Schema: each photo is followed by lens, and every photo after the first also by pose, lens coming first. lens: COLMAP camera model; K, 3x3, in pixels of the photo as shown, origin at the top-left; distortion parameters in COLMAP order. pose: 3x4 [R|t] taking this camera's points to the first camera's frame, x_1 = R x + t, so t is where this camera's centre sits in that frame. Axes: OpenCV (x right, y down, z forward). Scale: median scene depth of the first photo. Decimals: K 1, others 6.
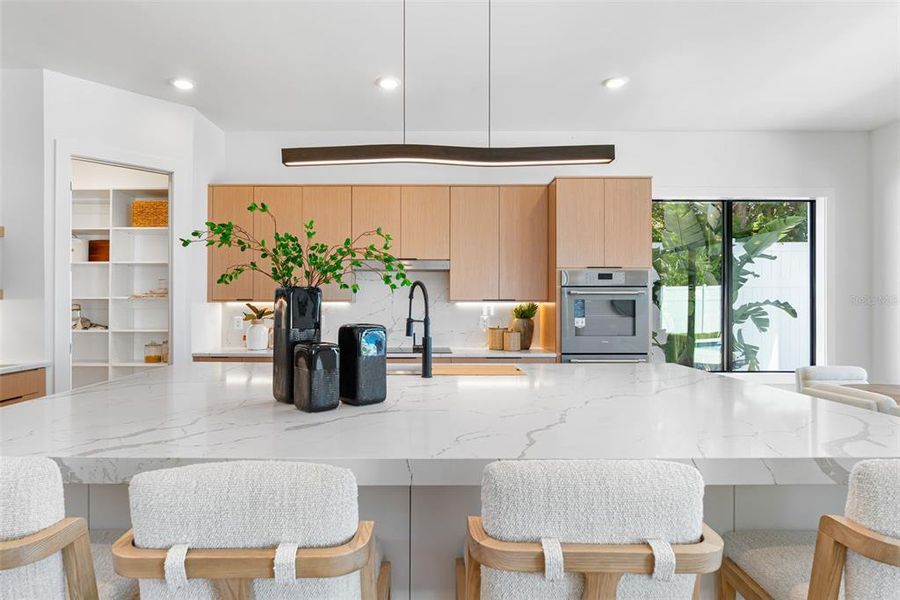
lens RADIAL K [[497.9, 0, 422.0], [0, 497.9, 300.9], [0, 0, 1]] dist [-0.010872, 0.002920]
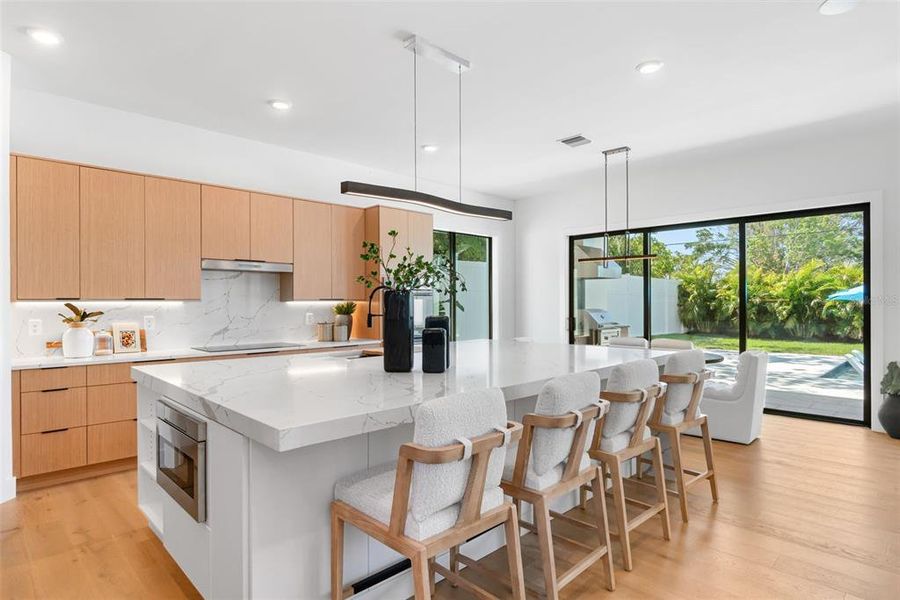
lens RADIAL K [[497.9, 0, 444.7], [0, 497.9, 295.2], [0, 0, 1]] dist [-0.010872, 0.002920]
pose [[0.712793, 0.005856, 0.701350, -0.493077], [0.001239, 0.999953, -0.009609, 0.000049], [-0.701373, 0.007718, 0.712752, -0.044845]]
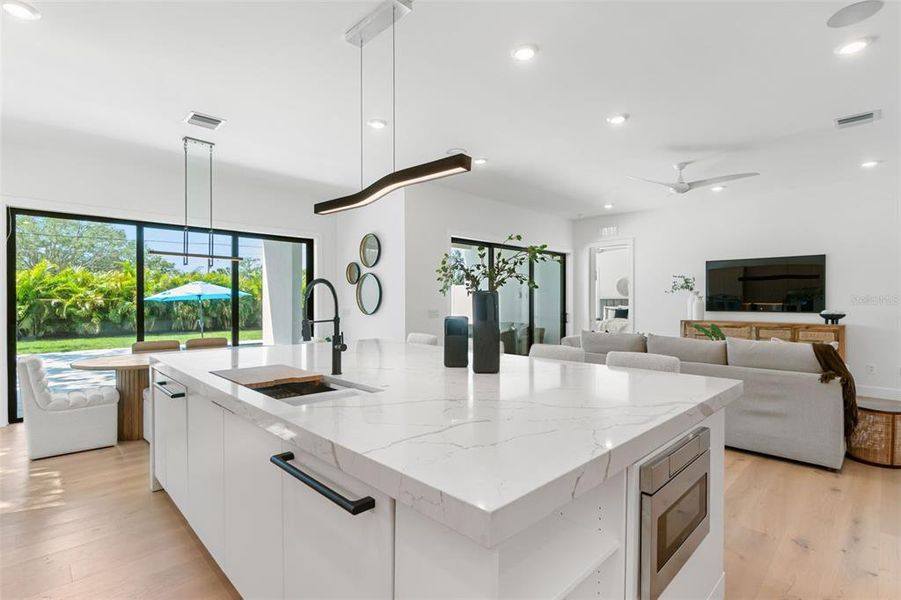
lens RADIAL K [[428.5, 0, 441.3], [0, 428.5, 300.6], [0, 0, 1]] dist [0.004983, -0.000056]
pose [[-0.703920, -0.002856, 0.710273, -0.444880], [-0.006190, 0.999979, -0.002114, 0.000781], [-0.710252, -0.005884, -0.703923, 0.827151]]
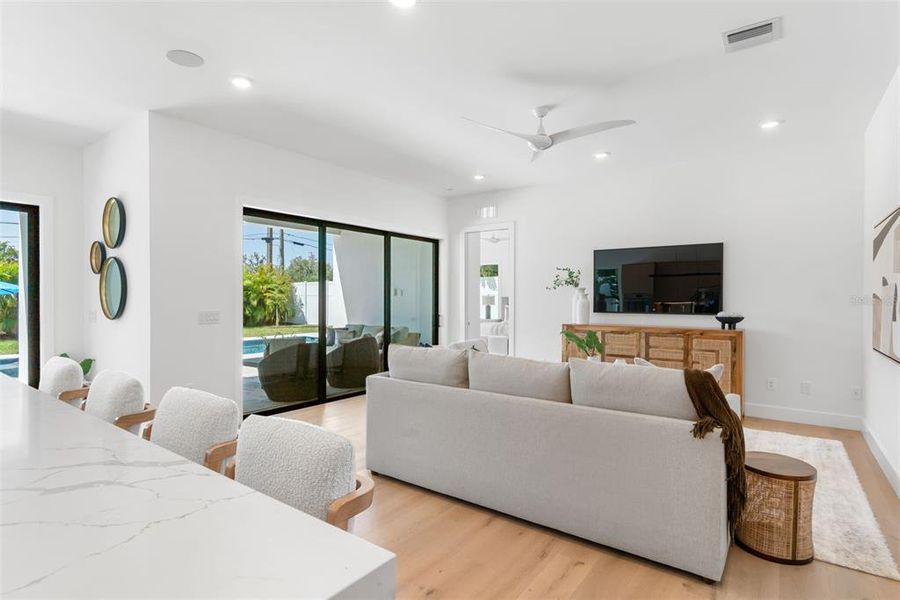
lens RADIAL K [[463.1, 0, 442.4], [0, 463.1, 301.8], [0, 0, 1]] dist [0.003564, -0.000693]
pose [[-0.809321, -0.008529, 0.587305, -0.449603], [-0.007949, 0.999962, 0.003568, -0.003341], [-0.587313, -0.001780, -0.809358, 0.374892]]
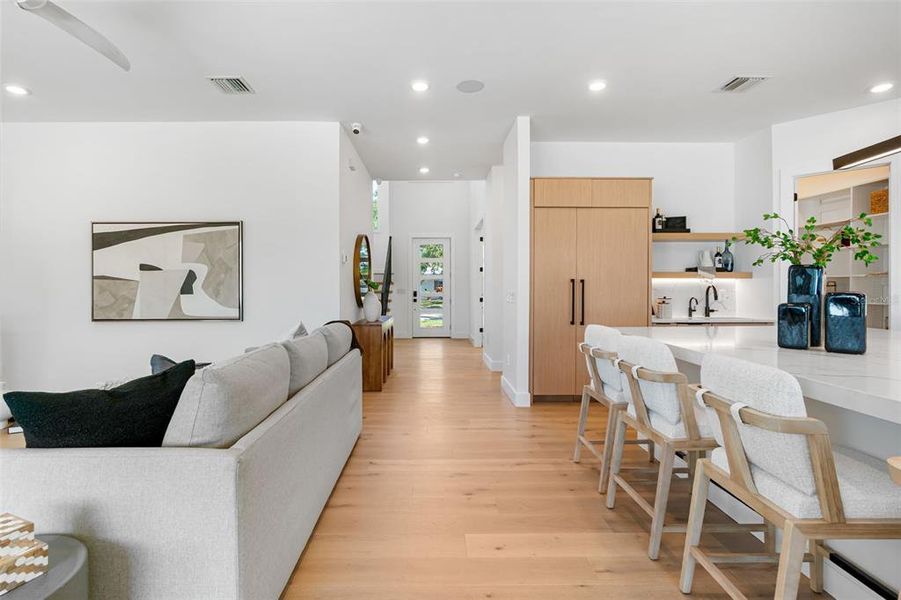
lens RADIAL K [[423.7, 0, 435.4], [0, 423.7, 285.4], [0, 0, 1]] dist [-0.006548, 0.001114]
pose [[0.006509, -0.001398, -0.999978, 0.401532], [0.008960, 0.999959, -0.001340, 0.009790], [0.999939, -0.008951, 0.006521, -0.031415]]
